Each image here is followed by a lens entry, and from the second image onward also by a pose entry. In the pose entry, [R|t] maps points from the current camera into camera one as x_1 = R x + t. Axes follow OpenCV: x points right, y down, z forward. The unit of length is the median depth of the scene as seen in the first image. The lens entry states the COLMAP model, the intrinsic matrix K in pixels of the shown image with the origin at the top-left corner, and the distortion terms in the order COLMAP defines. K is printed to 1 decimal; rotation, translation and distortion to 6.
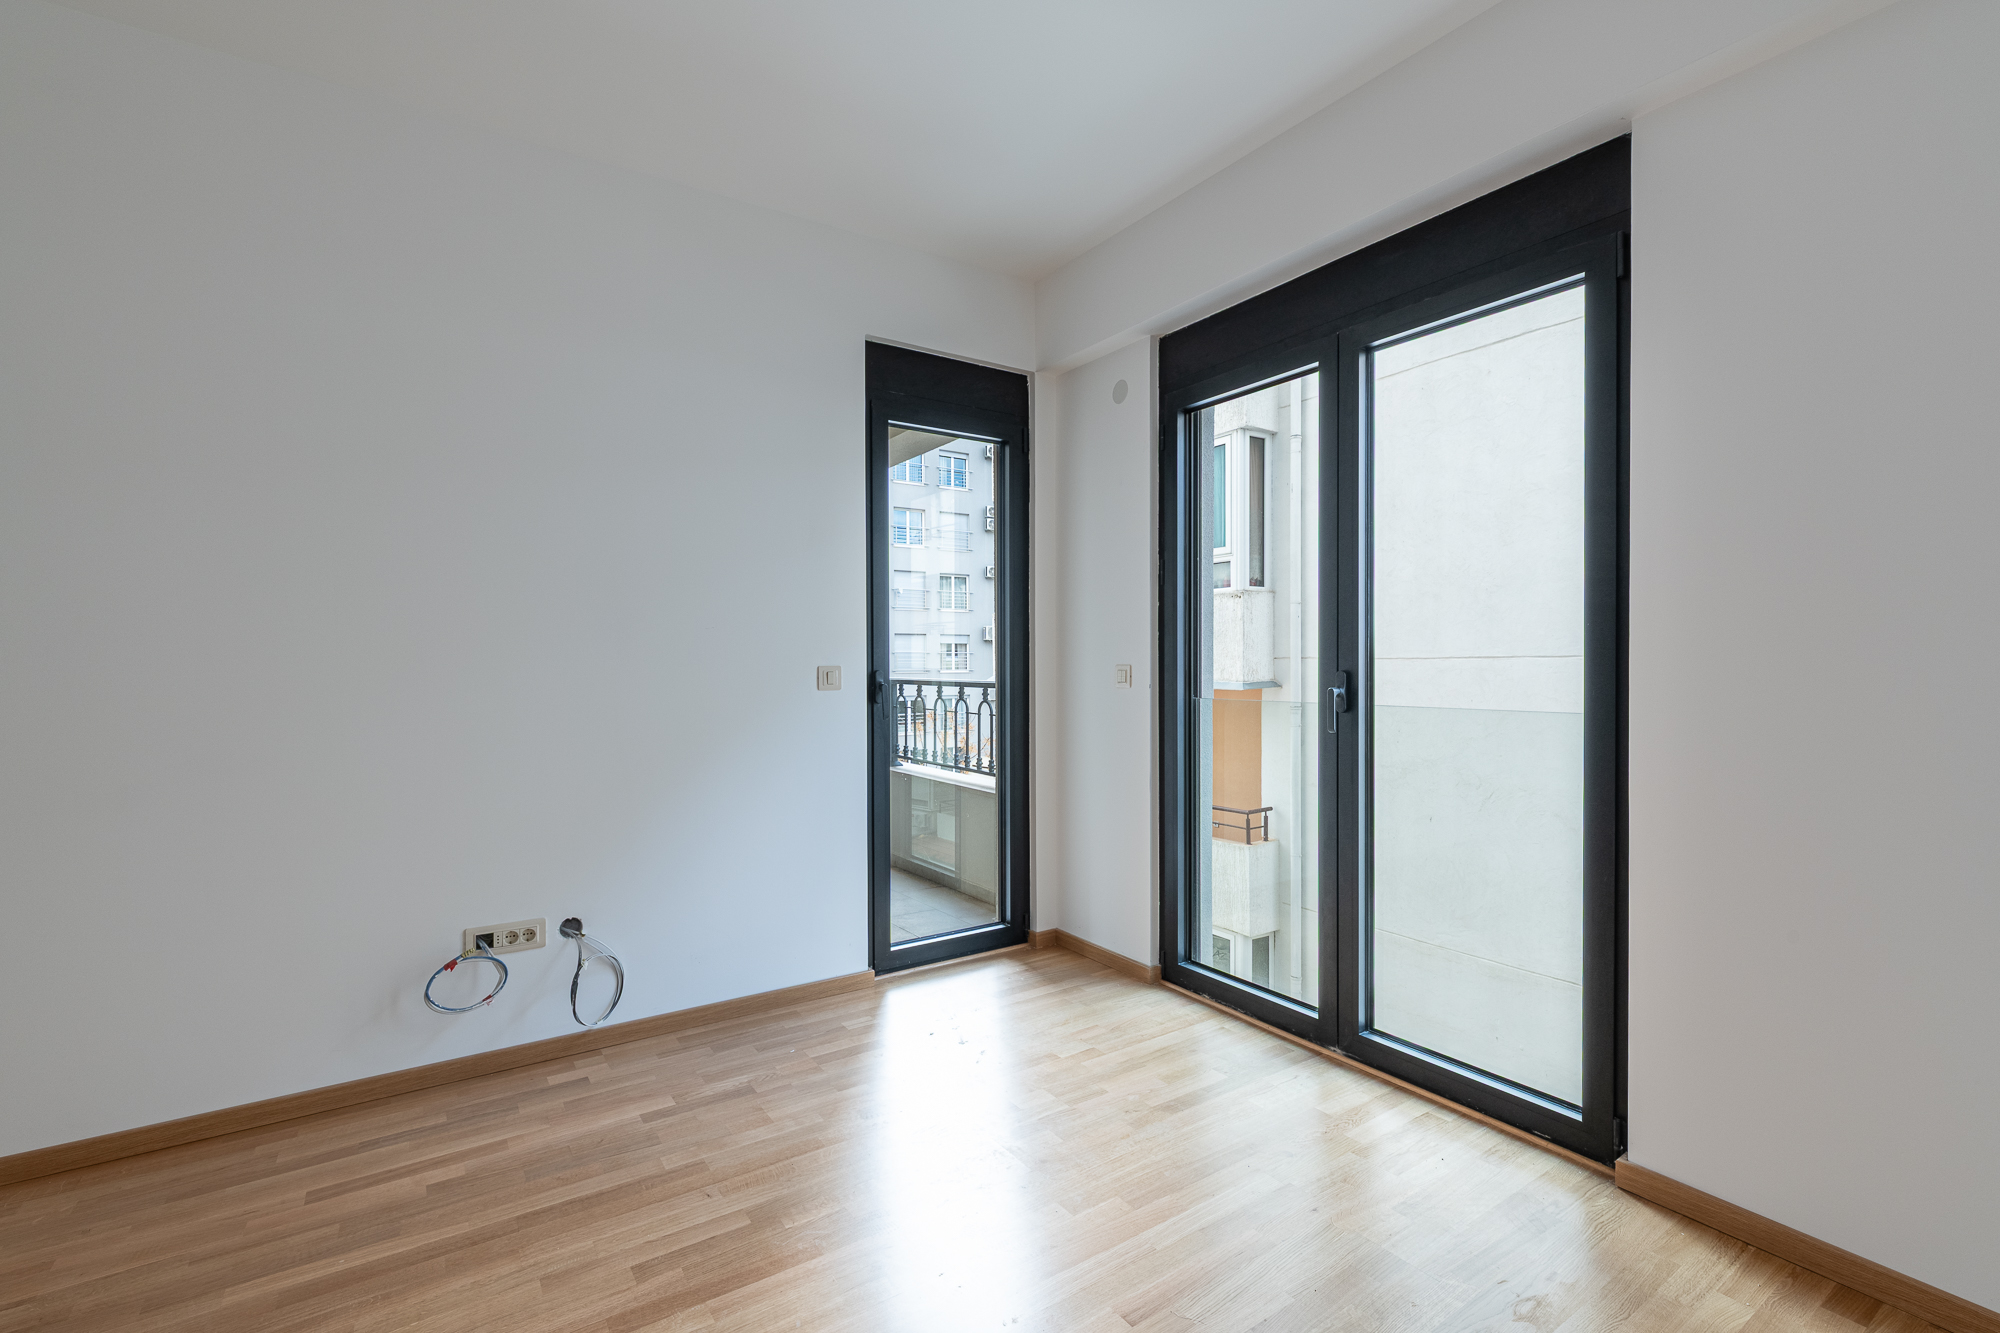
lens RADIAL K [[905.7, 0, 1000.0], [0, 905.7, 666.5], [0, 0, 1]] dist [-0.000351, 0.000069]
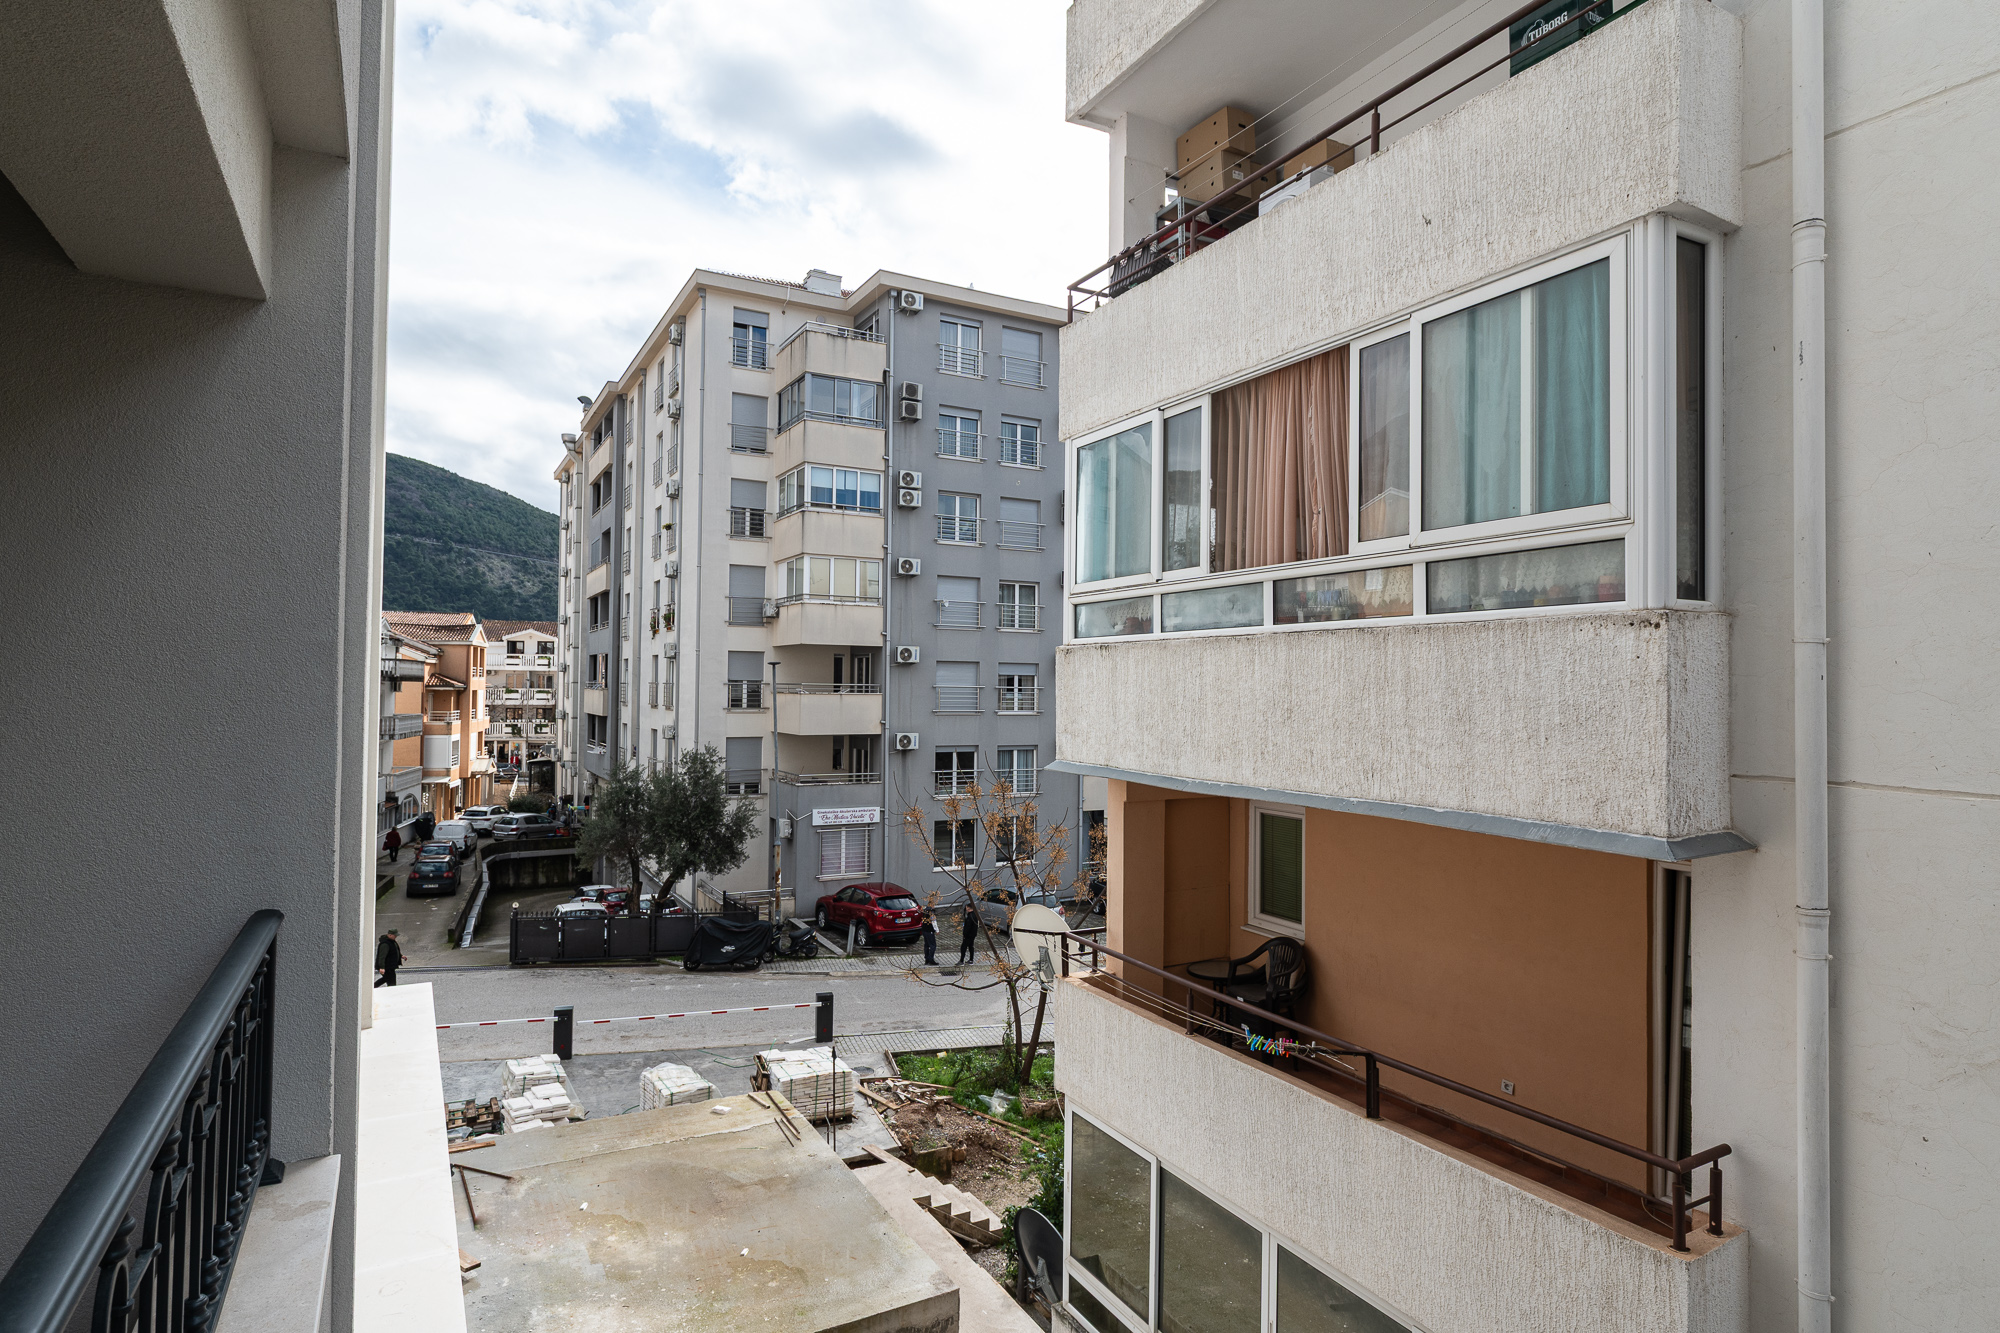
lens RADIAL K [[1066.2, 0, 1000.0], [0, 1066.2, 666.5], [0, 0, 1]] dist [0.001007, 0.000135]
pose [[0.996897, 0.016966, -0.076864, 0.002850], [-0.019044, 0.999471, -0.026382, -0.010740], [0.076376, 0.027764, 0.996692, 0.134745]]
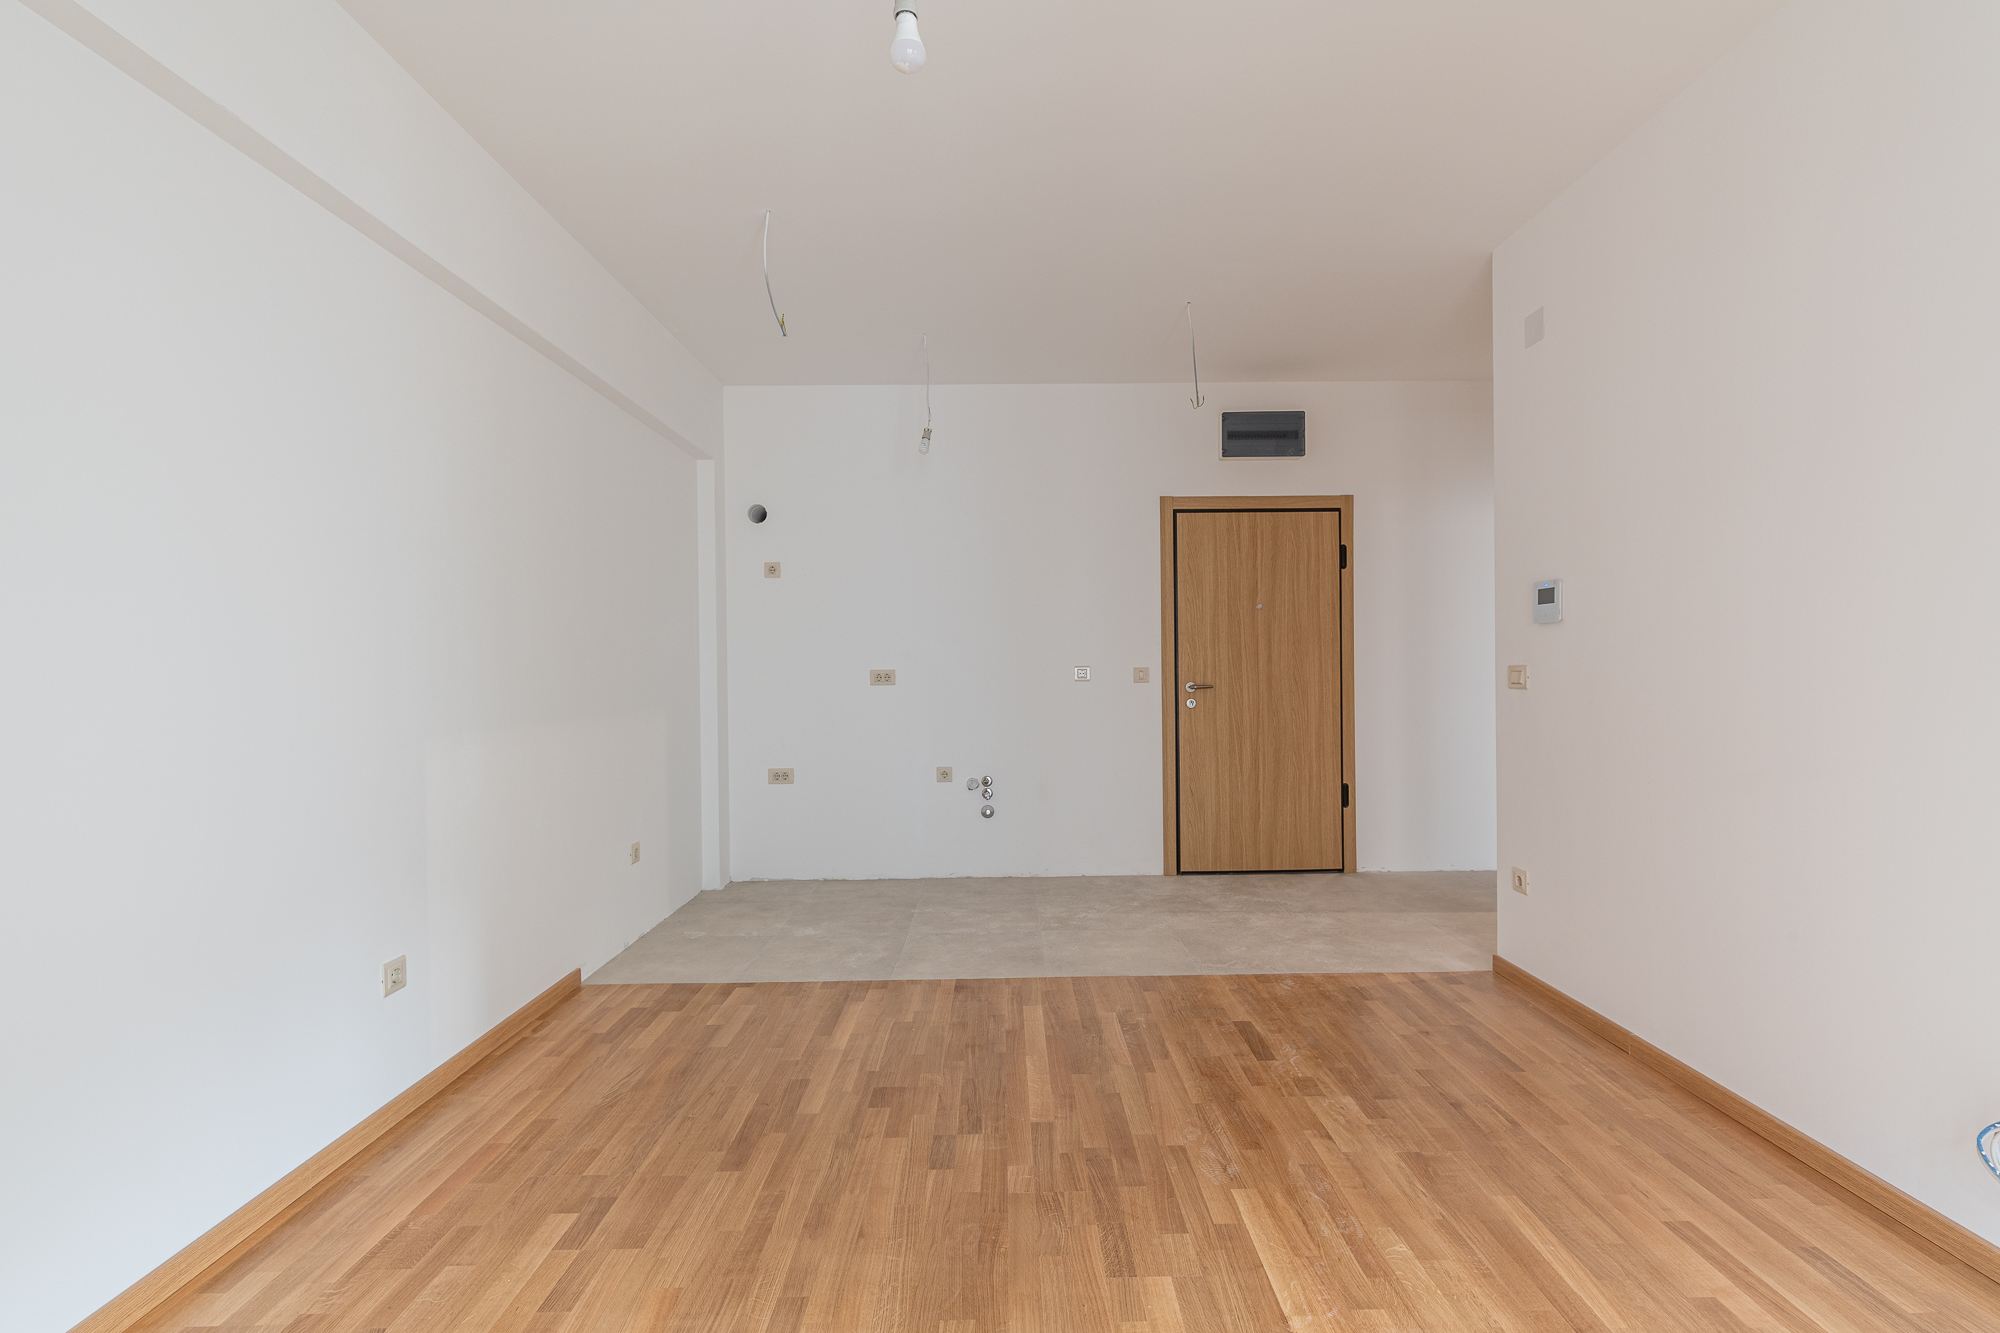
lens RADIAL K [[905.7, 0, 1000.0], [0, 905.7, 666.5], [0, 0, 1]] dist [-0.000351, 0.000069]
pose [[-0.549619, 0.022219, -0.835120, 0.653365], [0.010869, 0.999752, 0.019446, -0.027738], [0.835345, 0.001611, -0.549724, 1.536227]]
